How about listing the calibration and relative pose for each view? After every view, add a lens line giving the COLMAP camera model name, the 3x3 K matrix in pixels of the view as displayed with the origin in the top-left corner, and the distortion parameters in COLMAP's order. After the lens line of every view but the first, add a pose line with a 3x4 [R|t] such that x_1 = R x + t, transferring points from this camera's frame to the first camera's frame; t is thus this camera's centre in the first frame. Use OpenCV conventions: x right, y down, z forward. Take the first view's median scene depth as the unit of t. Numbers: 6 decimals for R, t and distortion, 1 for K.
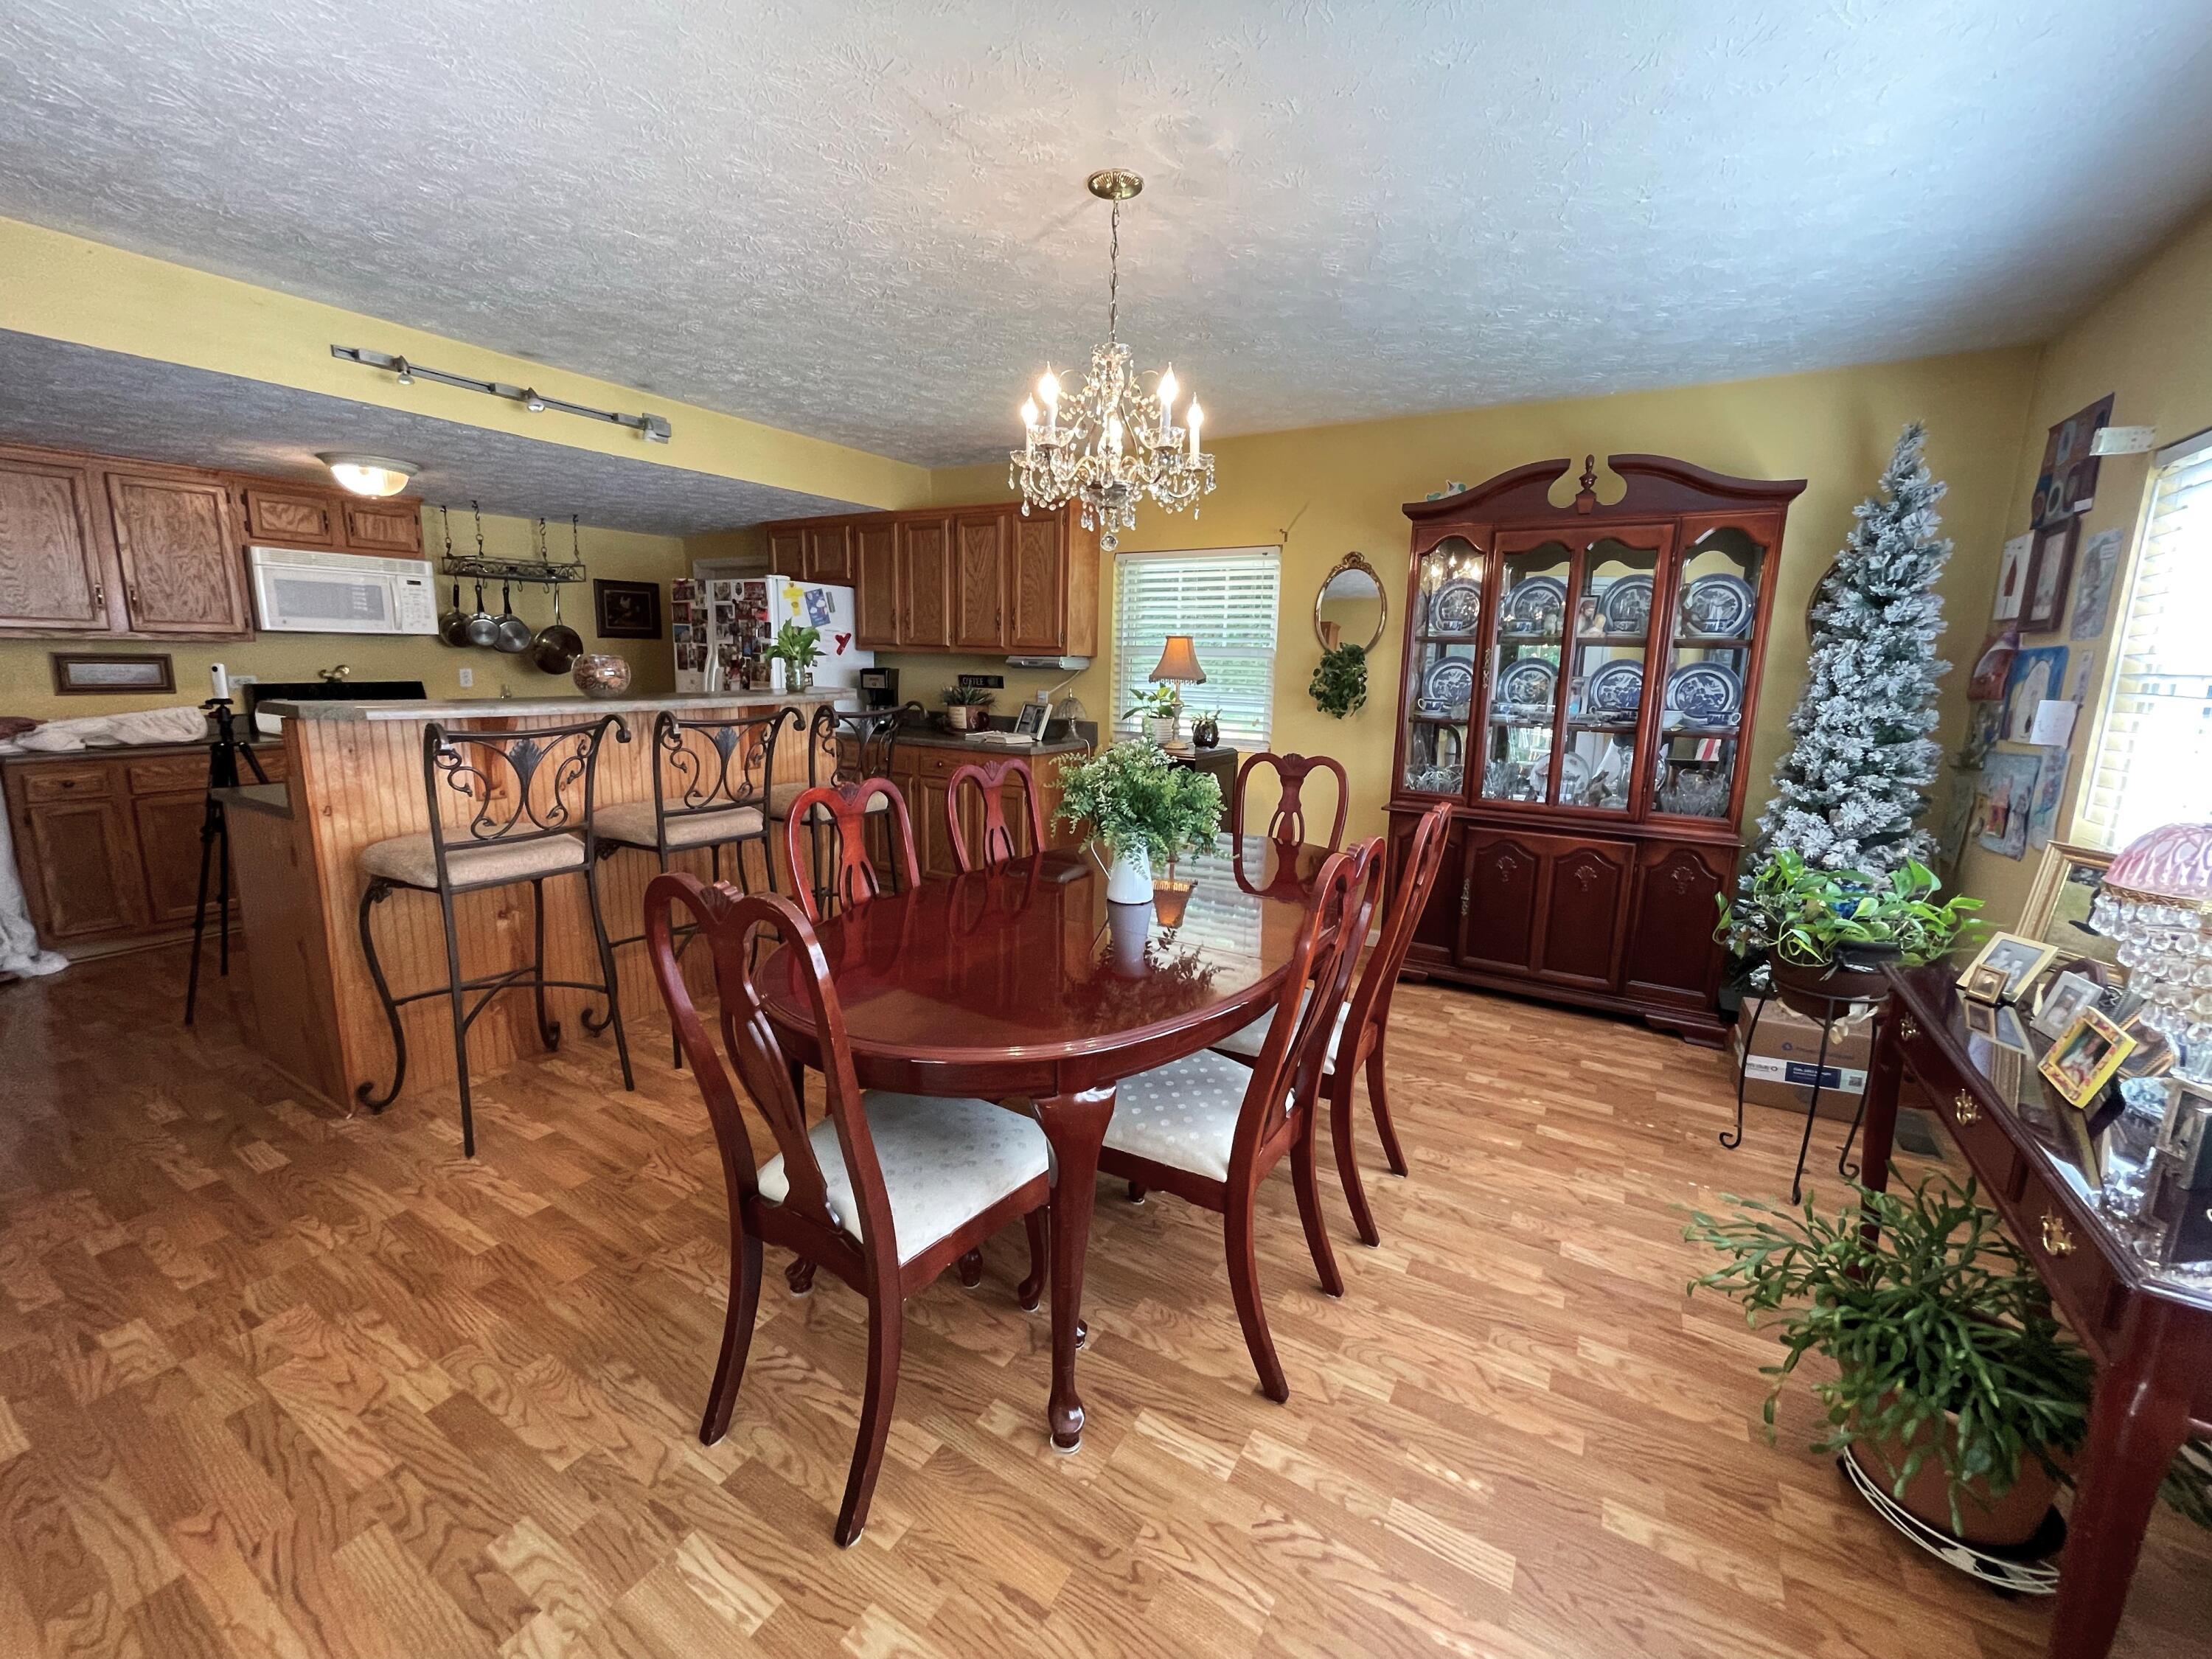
lens RADIAL K [[901.0, 0, 1109.7], [0, 901.0, 818.4], [0, 0, 1]] dist [-0.001169, -0.000077]
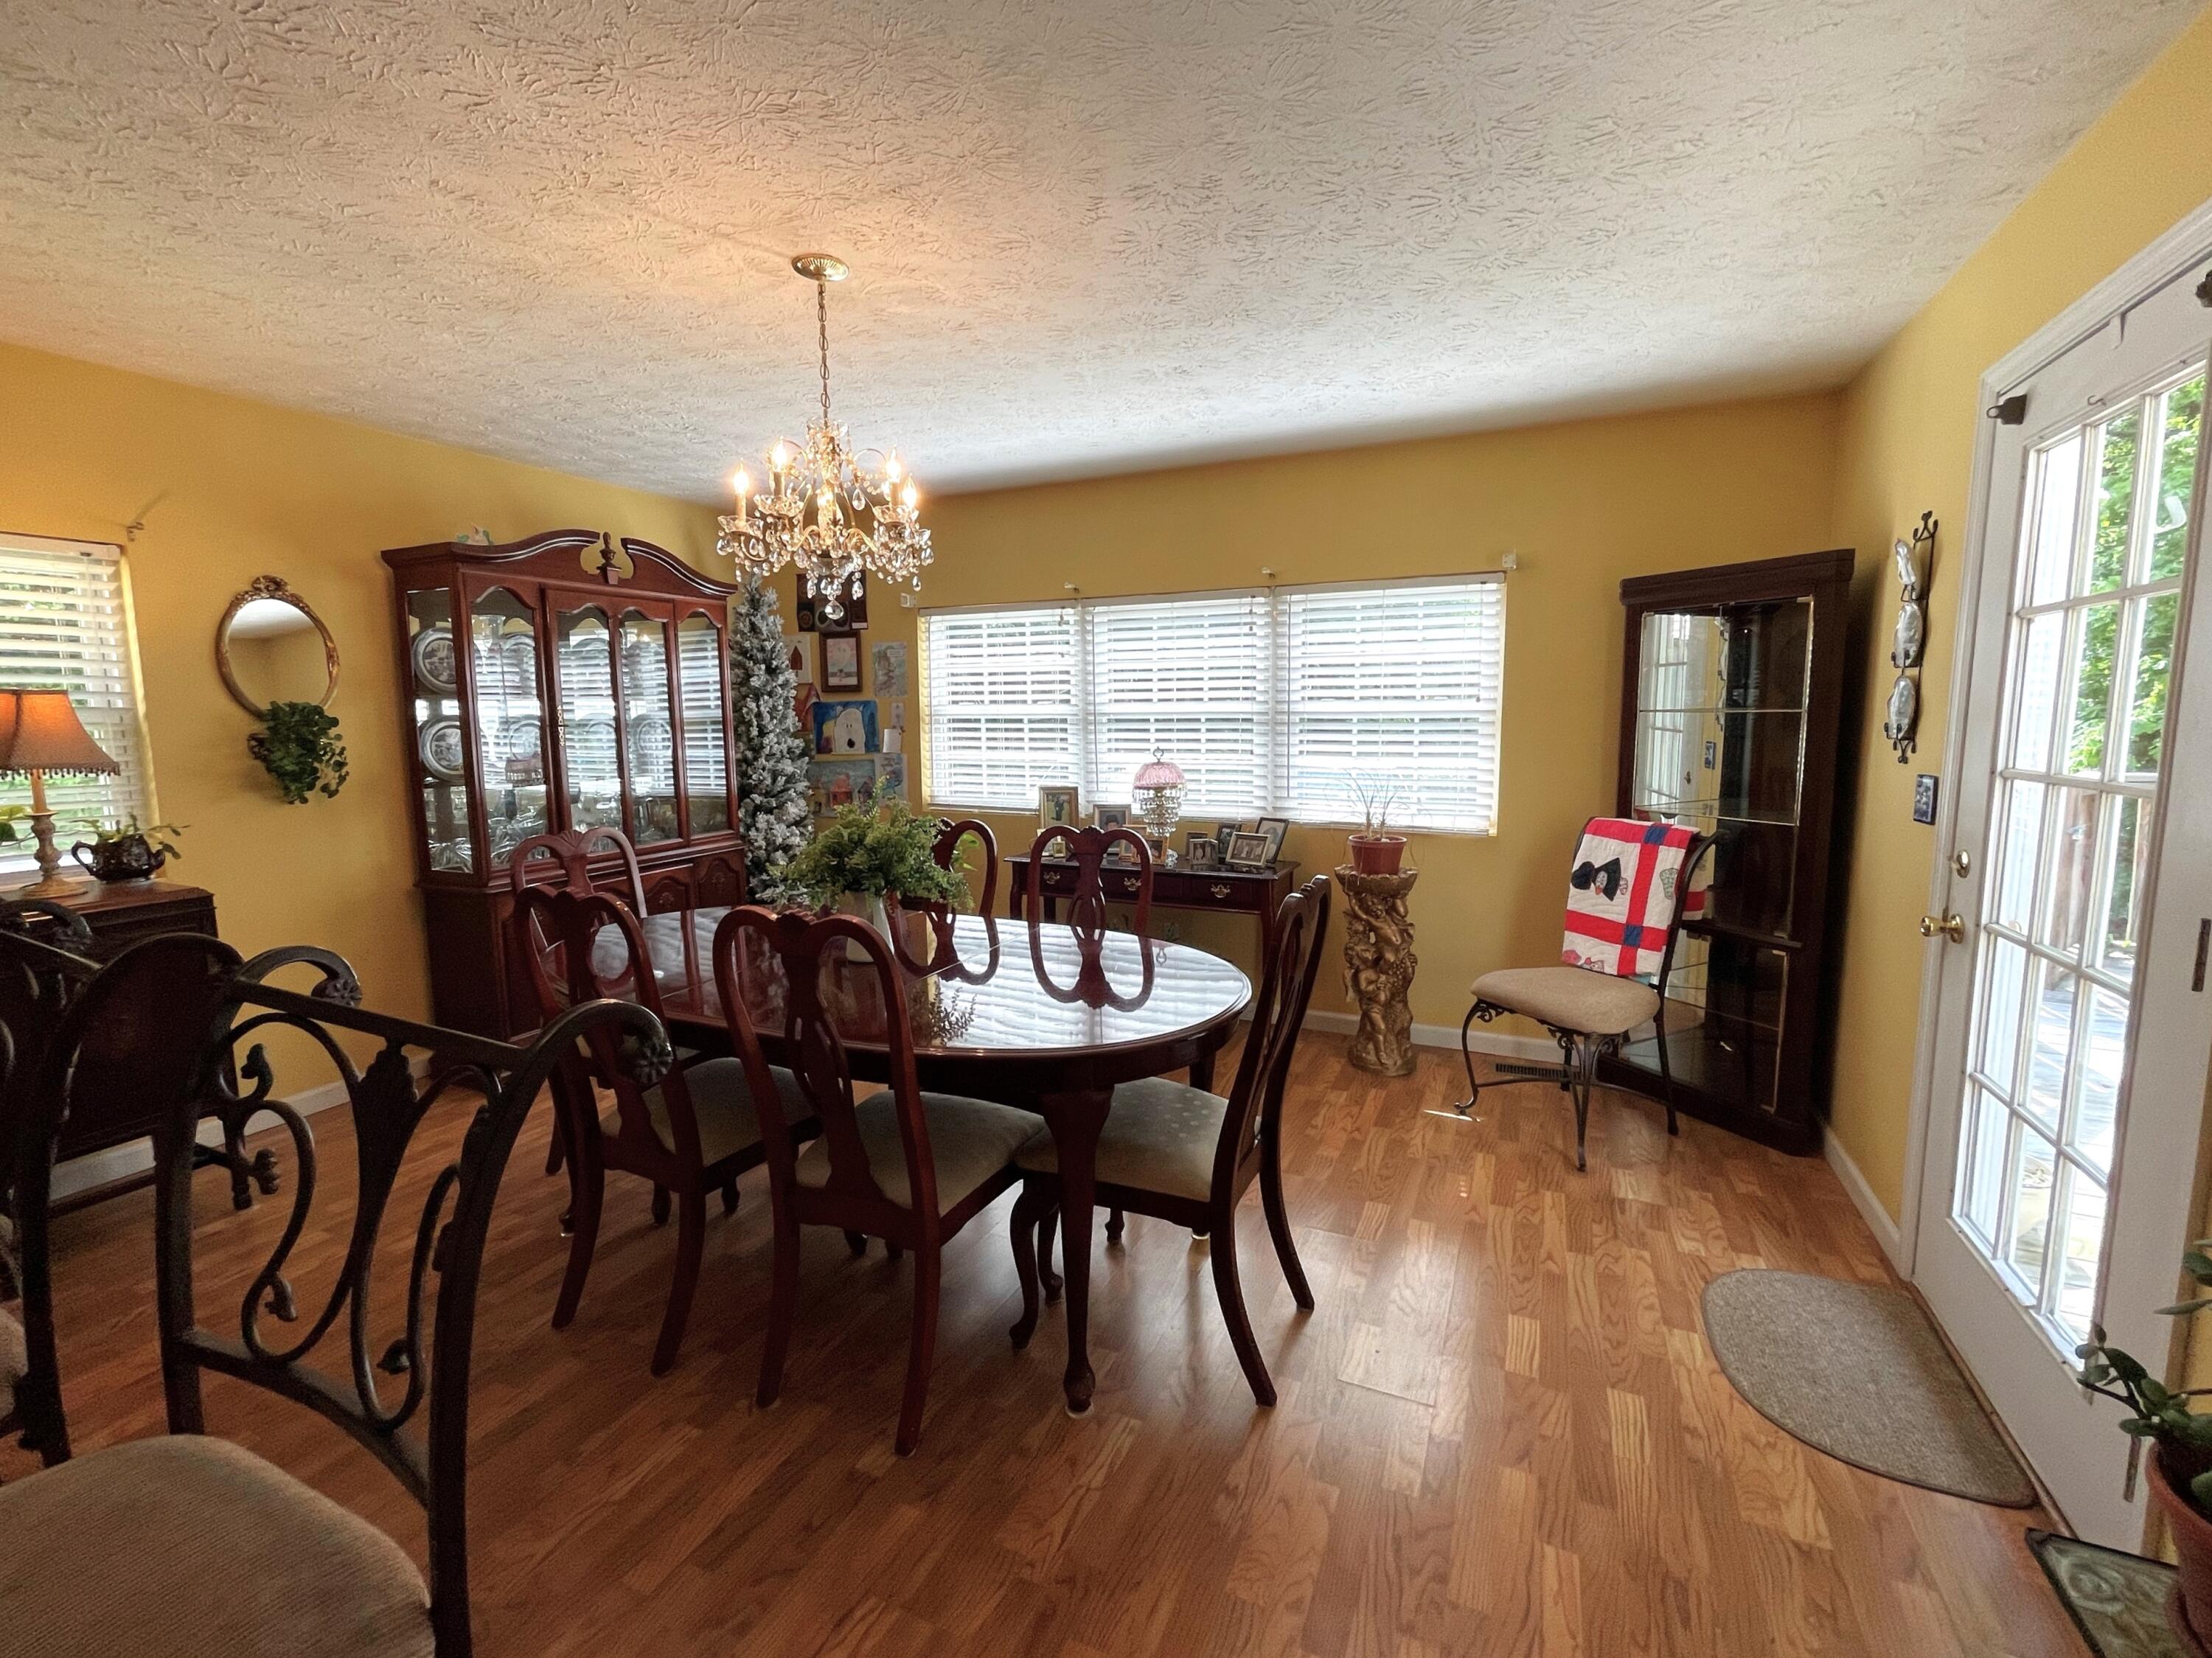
lens RADIAL K [[901.0, 0, 1108.1], [0, 901.0, 817.6], [0, 0, 1]] dist [-0.001169, -0.000077]
pose [[-0.107644, -0.136764, 0.984738, -0.495103], [0.183056, 0.970832, 0.154843, -0.087277], [-0.977191, 0.196930, -0.079468, 0.401191]]
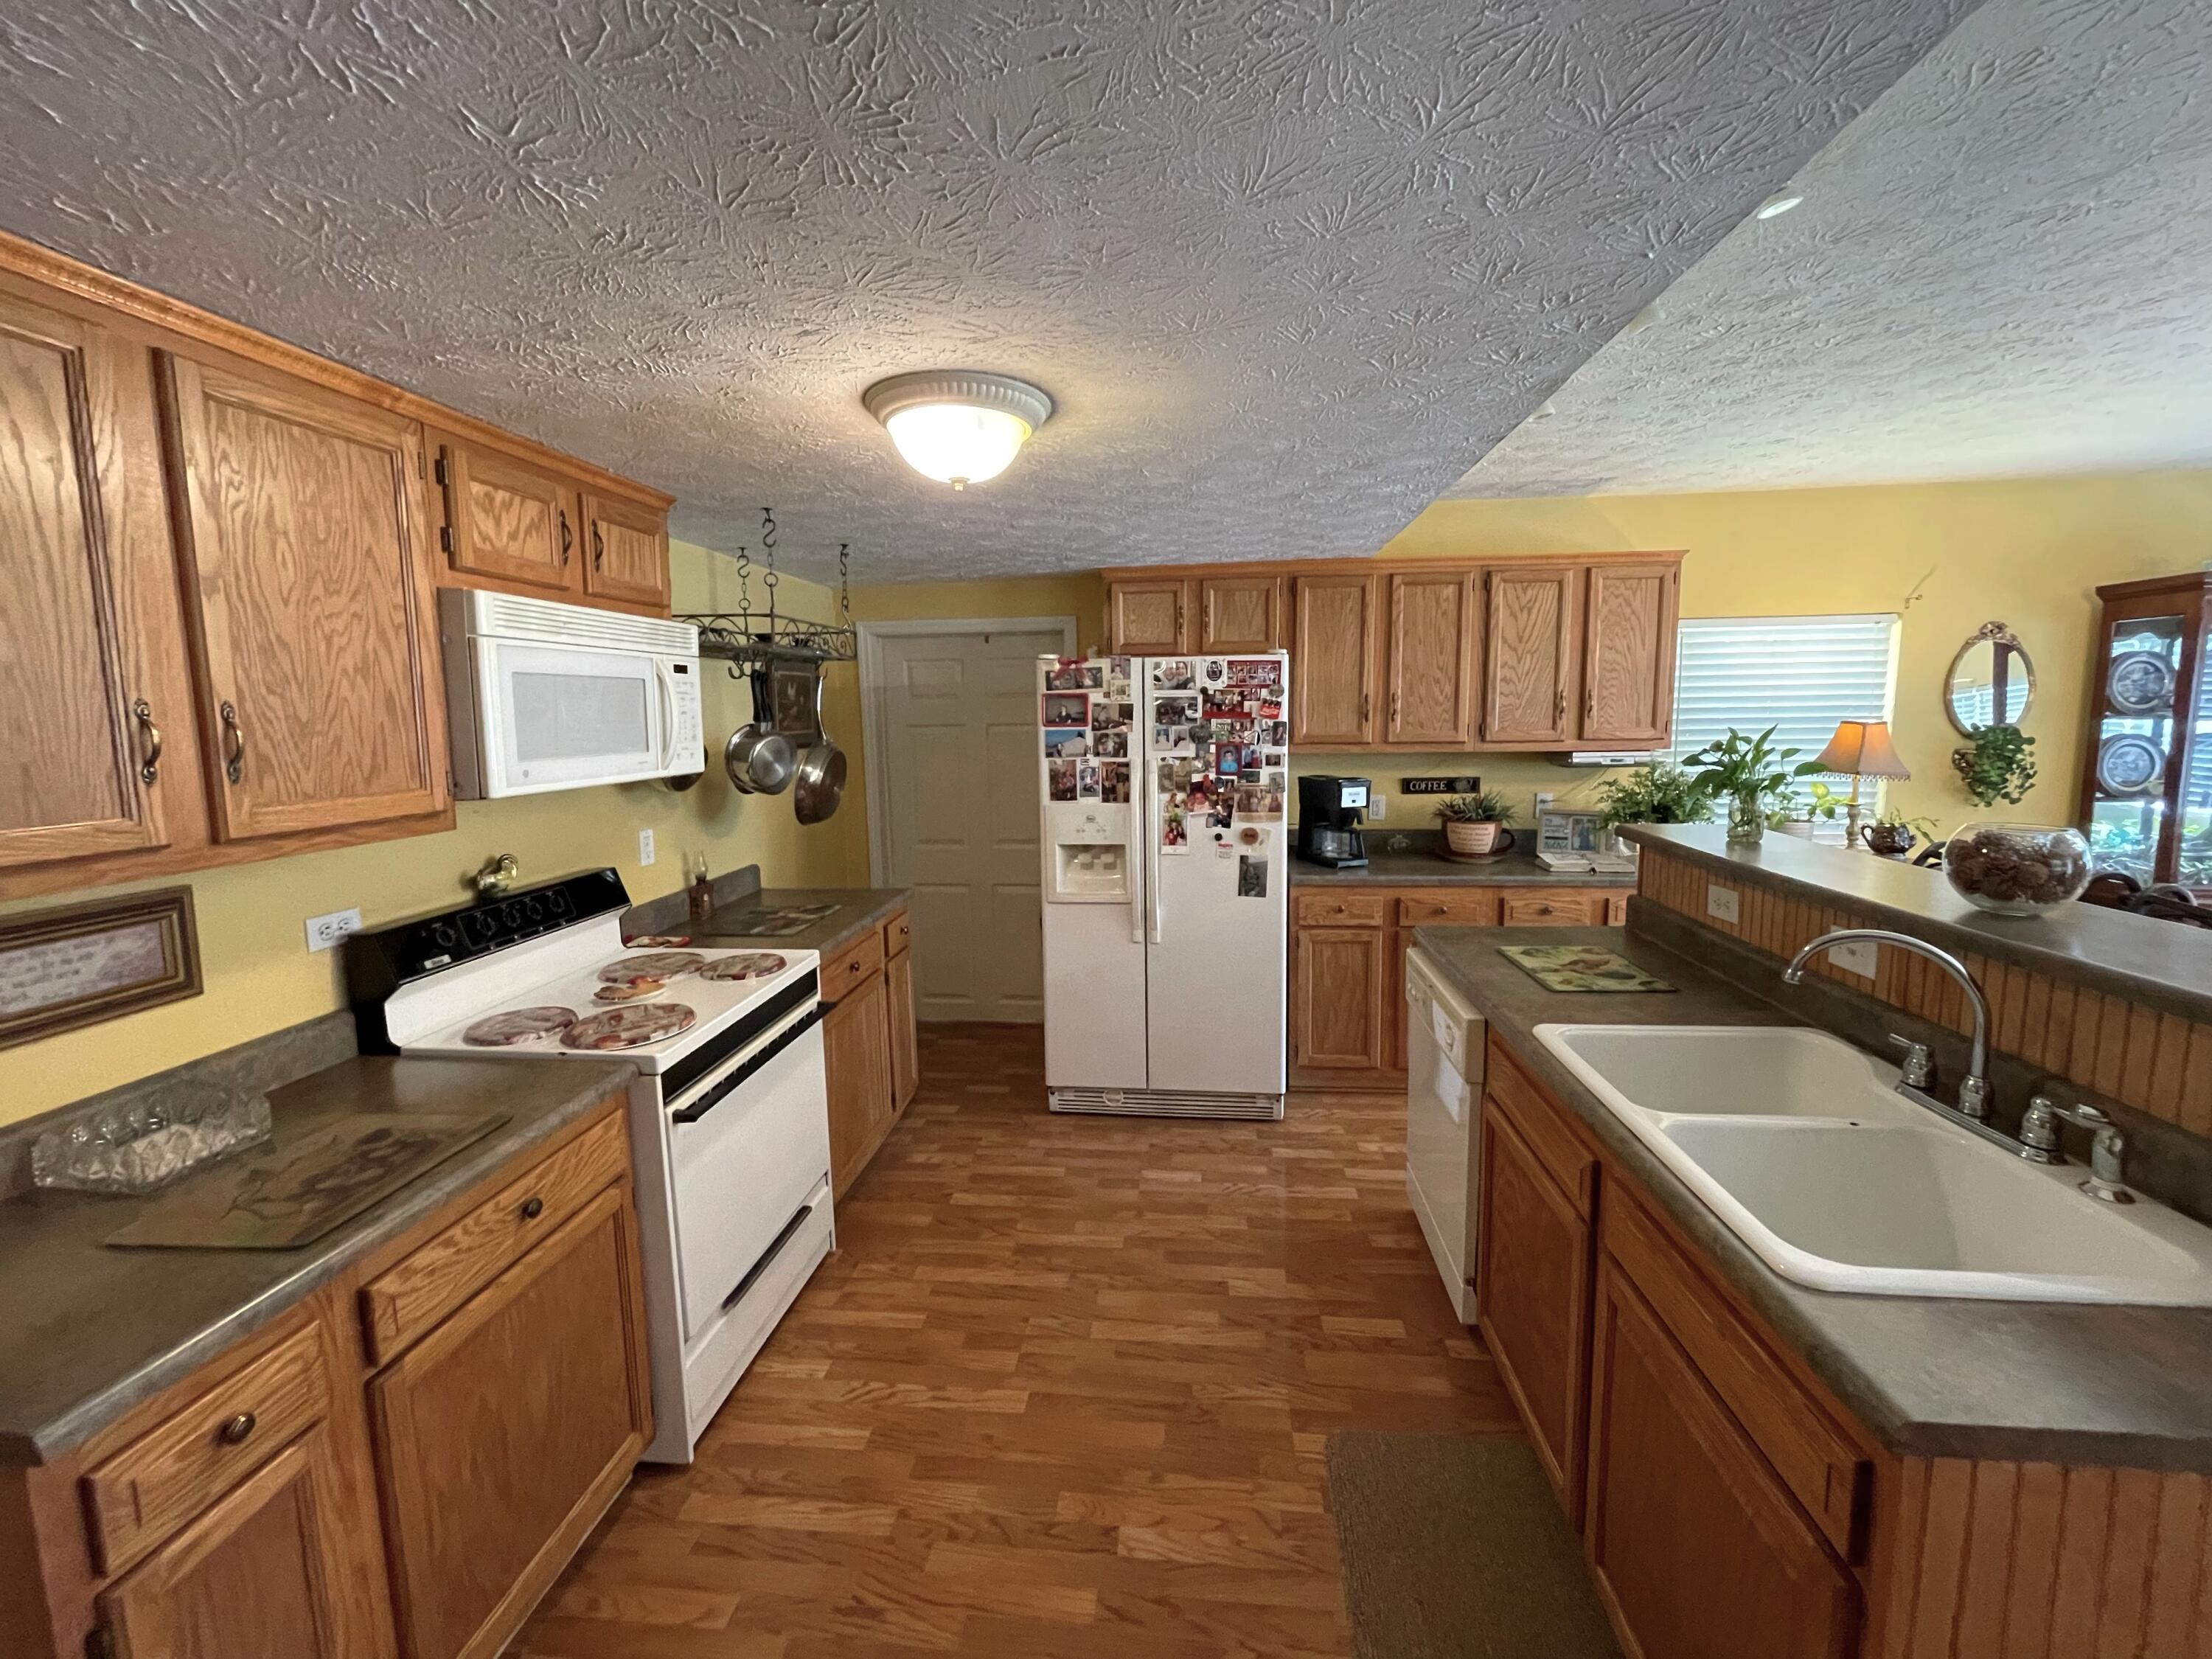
lens RADIAL K [[901.0, 0, 1101.5], [0, 901.0, 813.7], [0, 0, 1]] dist [-0.001169, -0.000077]
pose [[0.905674, -0.083198, 0.415732, -0.841337], [0.111737, 0.992730, -0.044749, -0.151468], [-0.408987, 0.086981, 0.908385, 0.520063]]
